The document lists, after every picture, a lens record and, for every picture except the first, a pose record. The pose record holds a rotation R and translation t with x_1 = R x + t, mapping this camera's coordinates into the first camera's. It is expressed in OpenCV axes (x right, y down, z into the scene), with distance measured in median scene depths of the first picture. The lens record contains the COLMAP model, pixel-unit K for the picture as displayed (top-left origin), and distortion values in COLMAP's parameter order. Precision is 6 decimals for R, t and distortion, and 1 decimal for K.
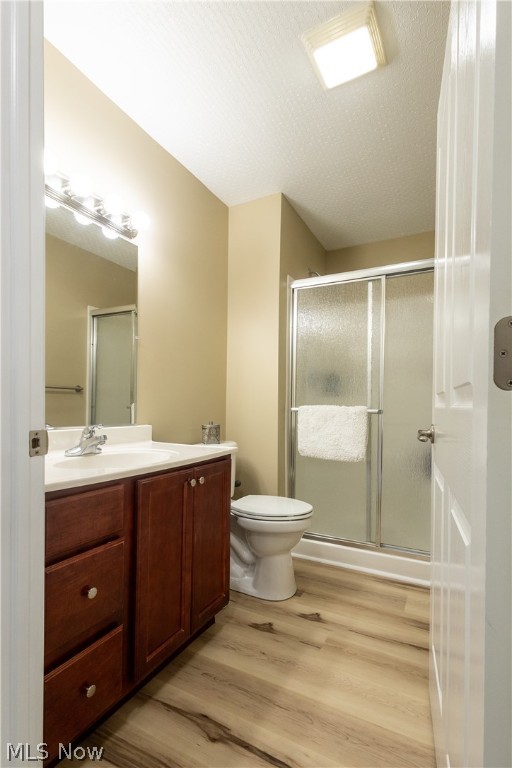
lens RADIAL K [[366.6, 0, 259.0], [0, 366.6, 411.8], [0, 0, 1]] dist [0.002040, 0.000618]
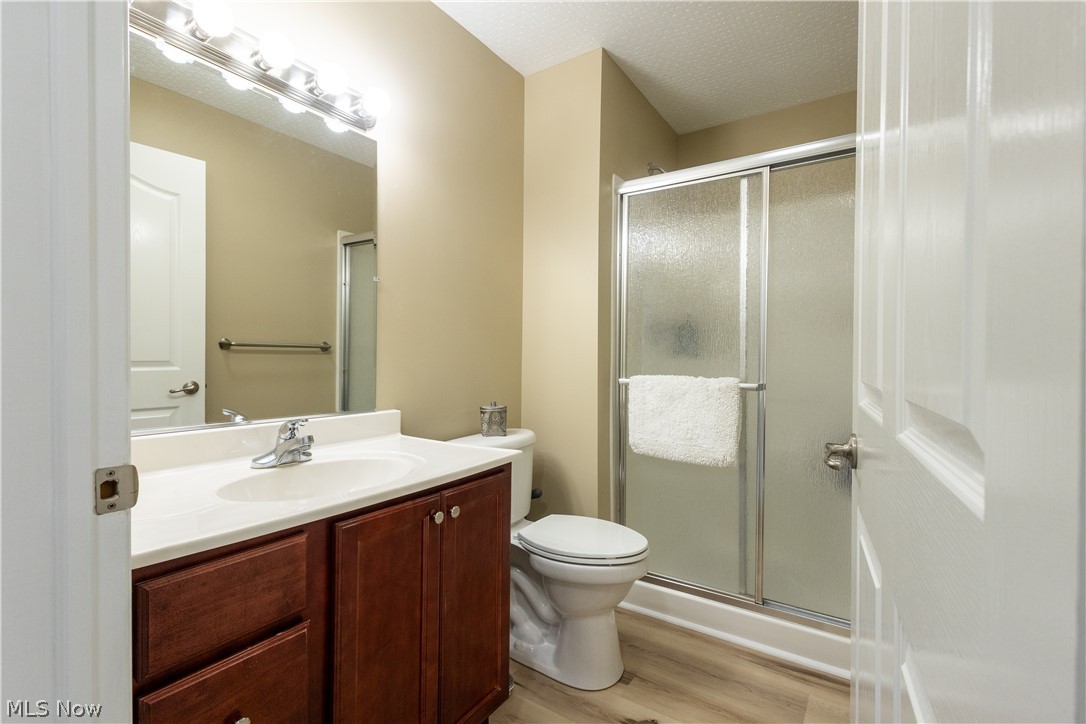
lens RADIAL K [[490.5, 0, 543.0], [0, 490.5, 362.0], [0, 0, 1]] dist [0.002119, 0.000394]
pose [[0.993288, -0.004327, -0.115583, 0.061312], [0.004552, 0.999988, 0.001684, -0.046568], [0.115575, -0.002199, 0.993296, 0.135931]]
